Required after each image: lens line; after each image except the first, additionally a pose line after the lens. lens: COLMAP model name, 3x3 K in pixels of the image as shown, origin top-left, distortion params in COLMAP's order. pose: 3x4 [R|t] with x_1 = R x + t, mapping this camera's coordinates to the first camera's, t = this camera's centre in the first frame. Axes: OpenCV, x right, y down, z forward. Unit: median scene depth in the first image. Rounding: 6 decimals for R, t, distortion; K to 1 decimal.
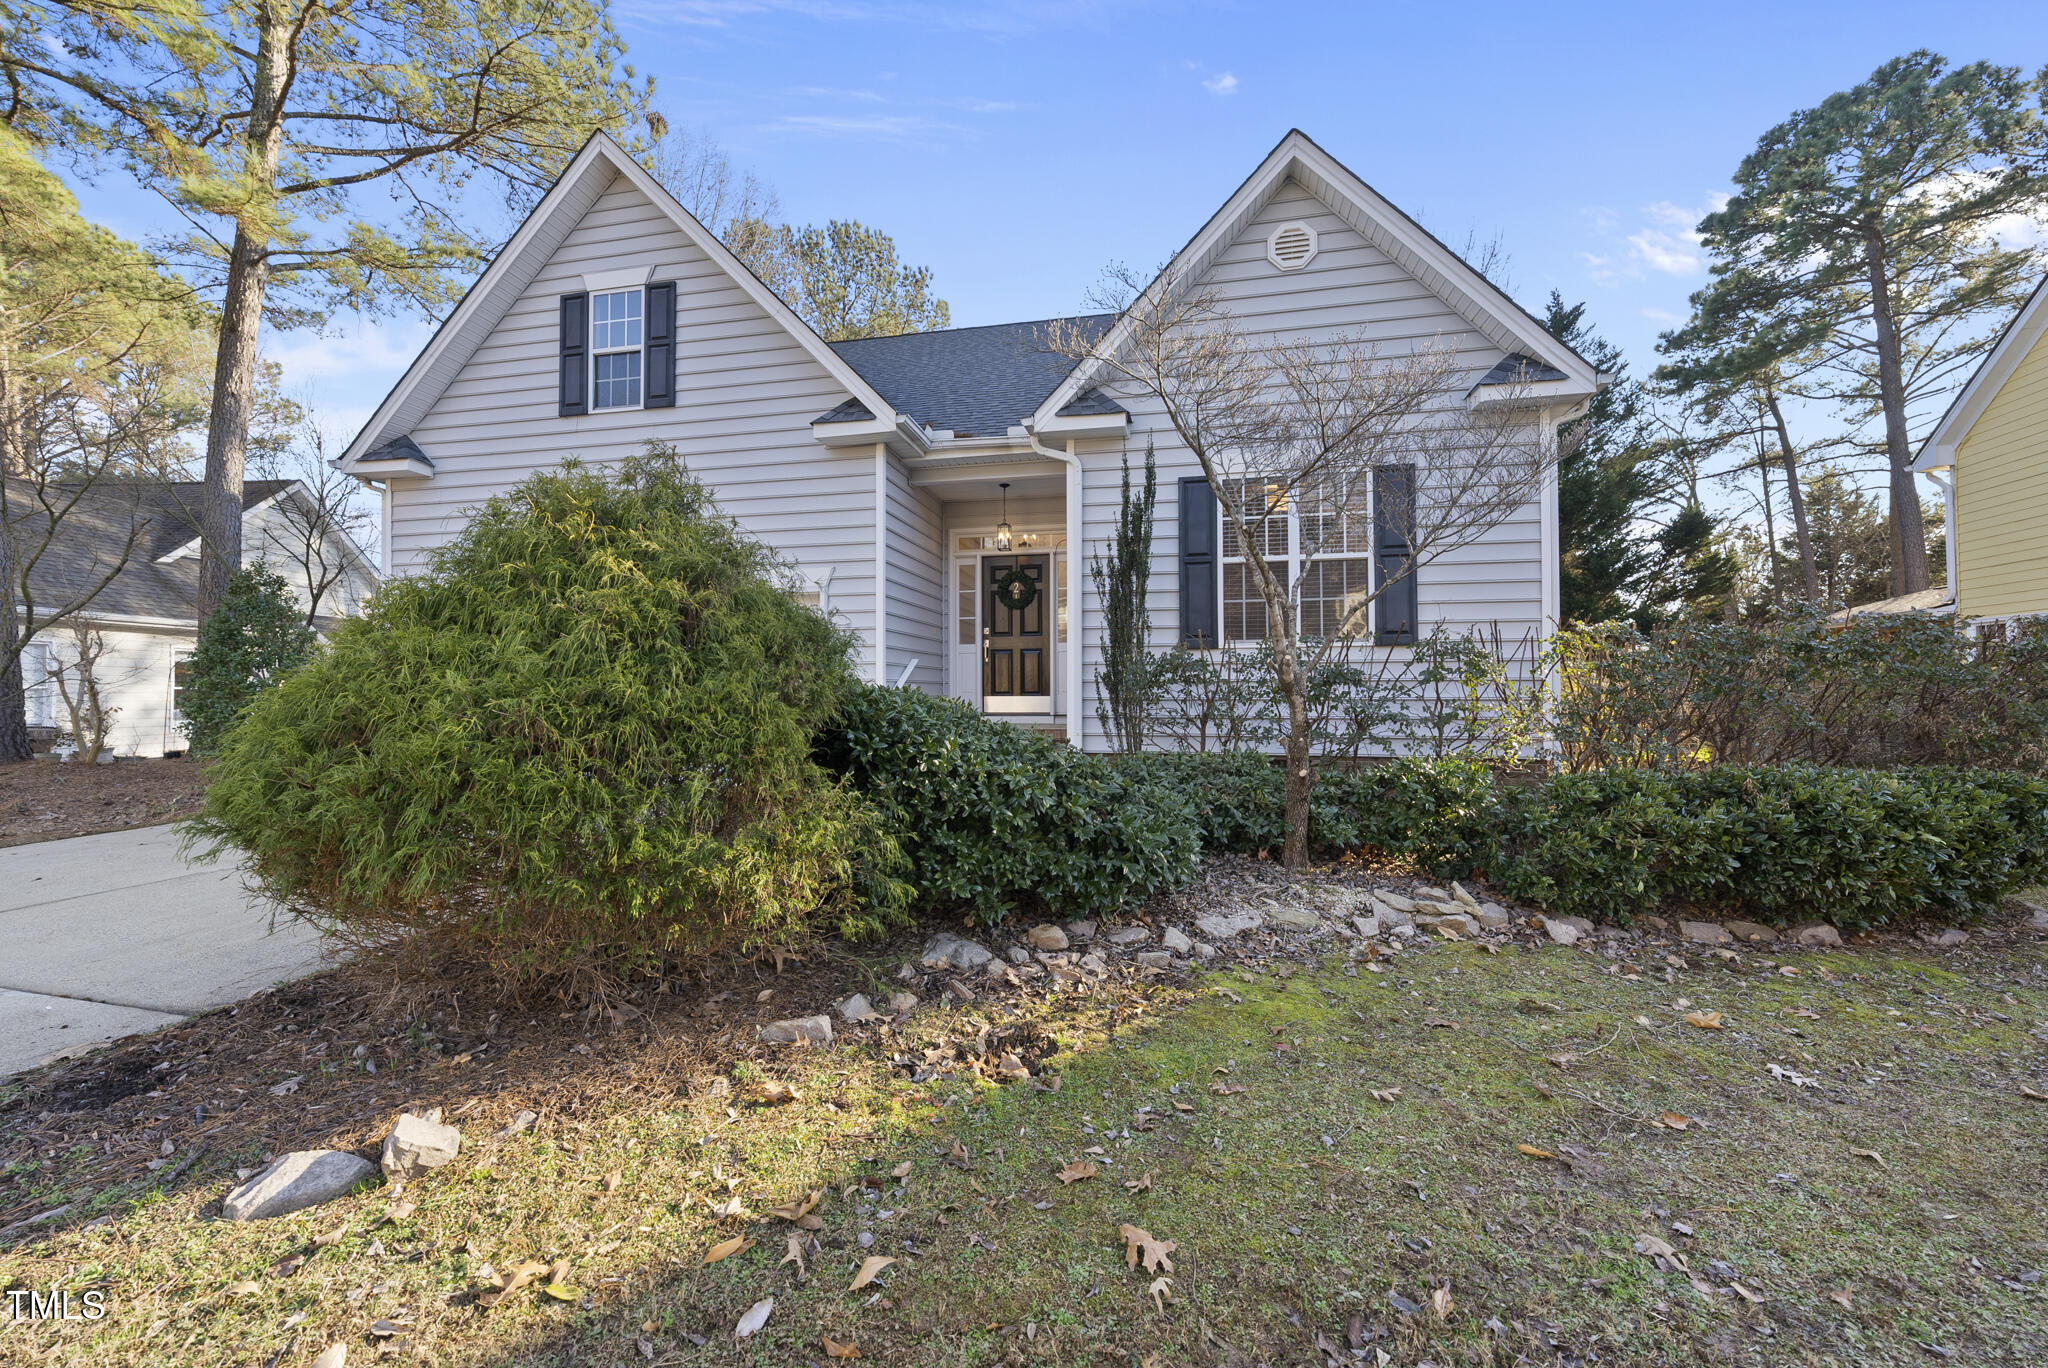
lens RADIAL K [[806.3, 0, 1019.4], [0, 806.3, 684.1], [0, 0, 1]] dist [-0.001936, 0.000706]
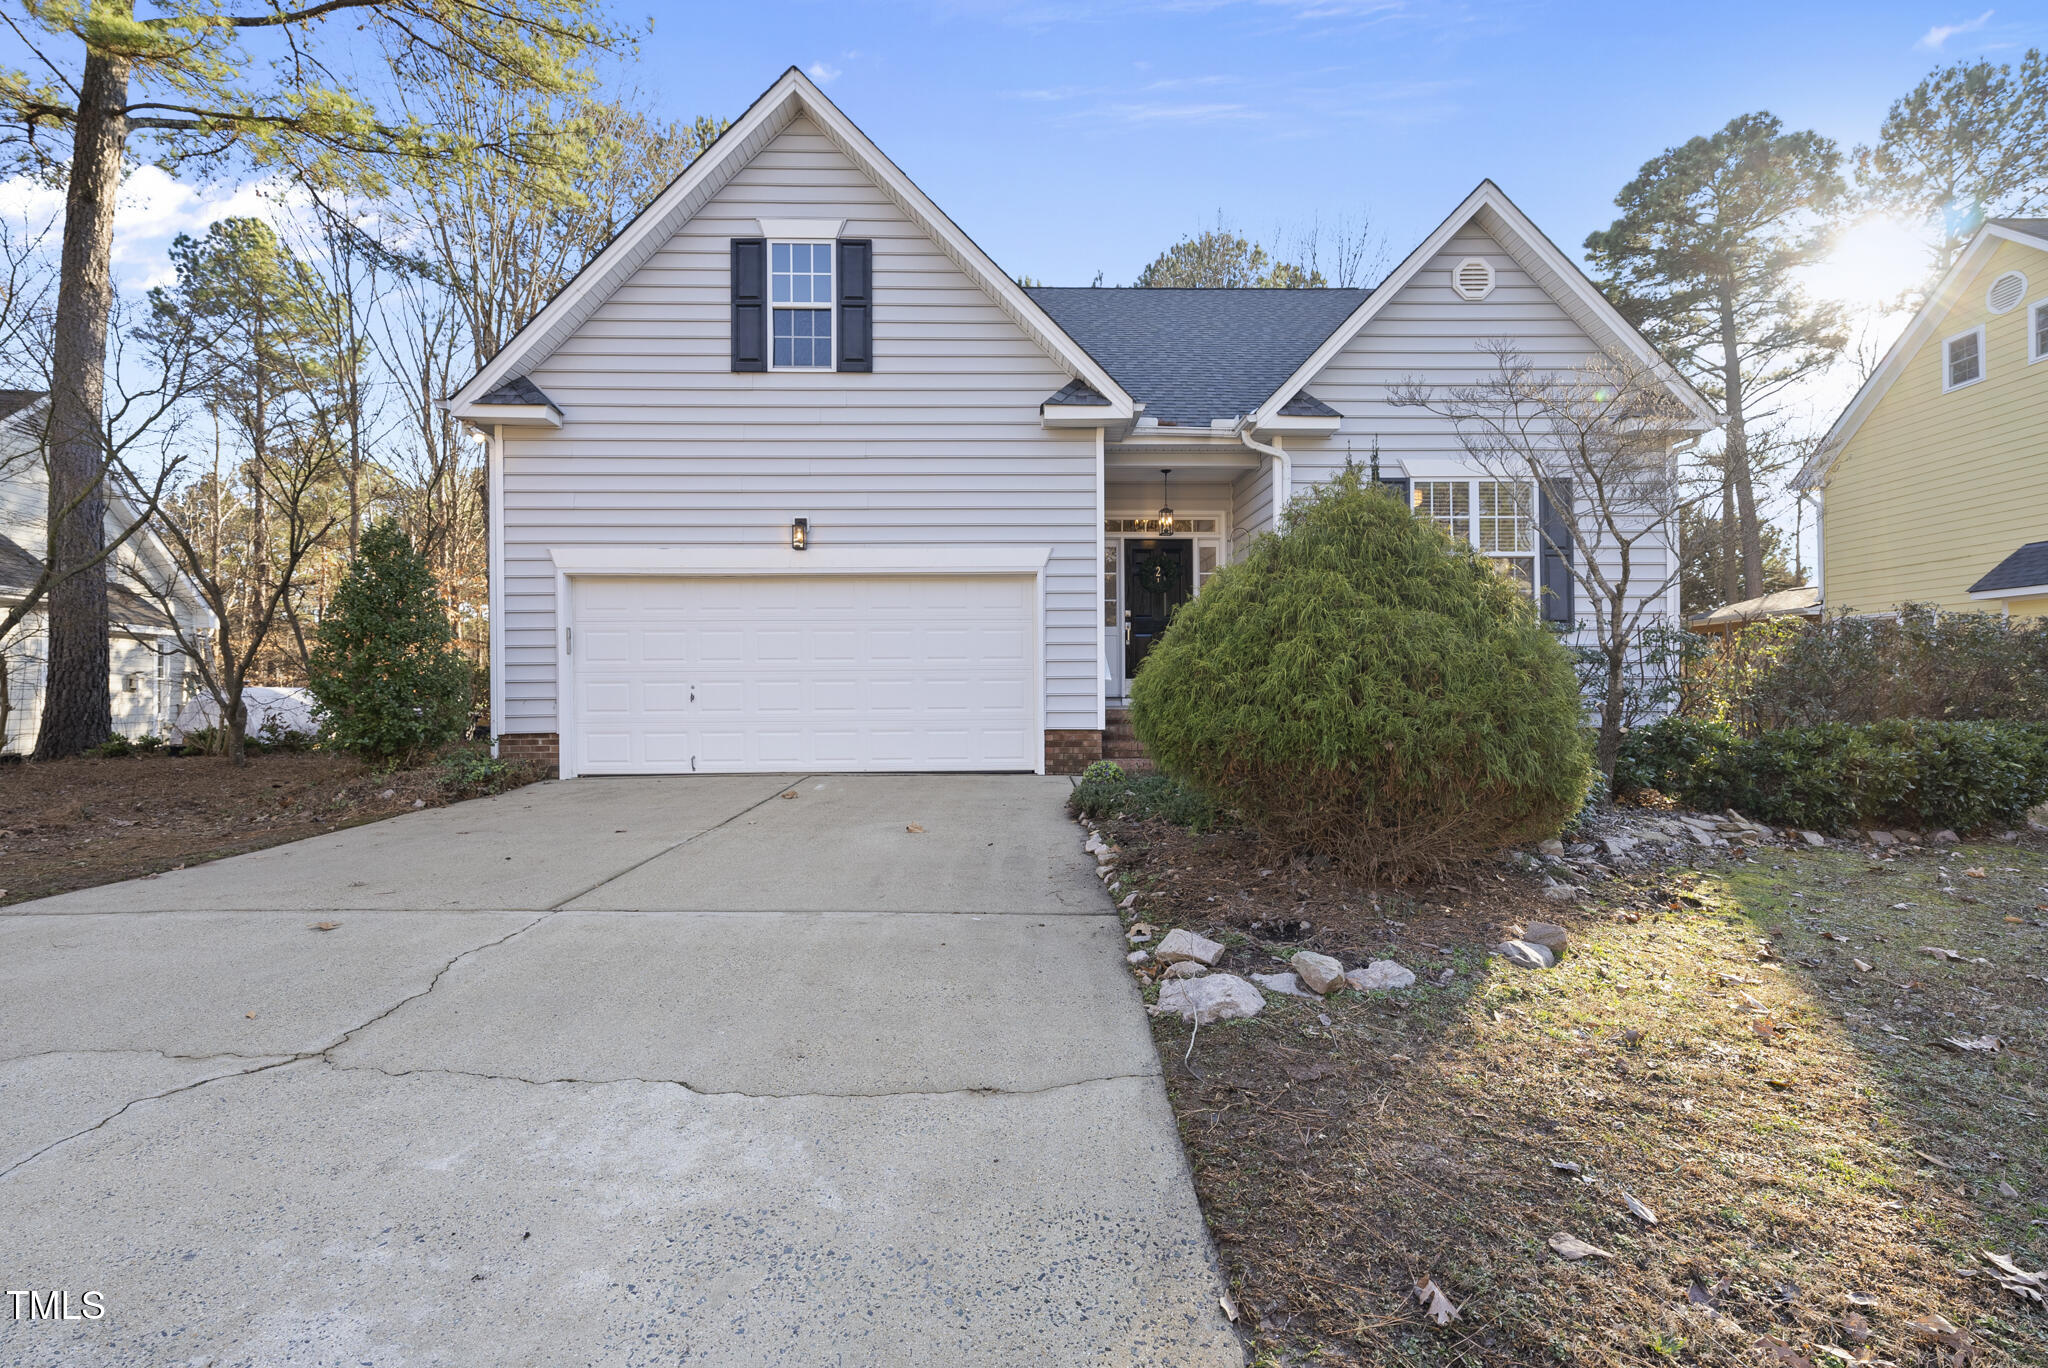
lens RADIAL K [[951.0, 0, 1021.8], [0, 951.0, 683.8], [0, 0, 1]] dist [0.001154, -0.000921]
pose [[0.972179, 0.000839, 0.234238, -0.506780], [-0.002297, 0.999980, 0.005951, 0.016320], [-0.234228, -0.006323, 0.972161, -0.132669]]
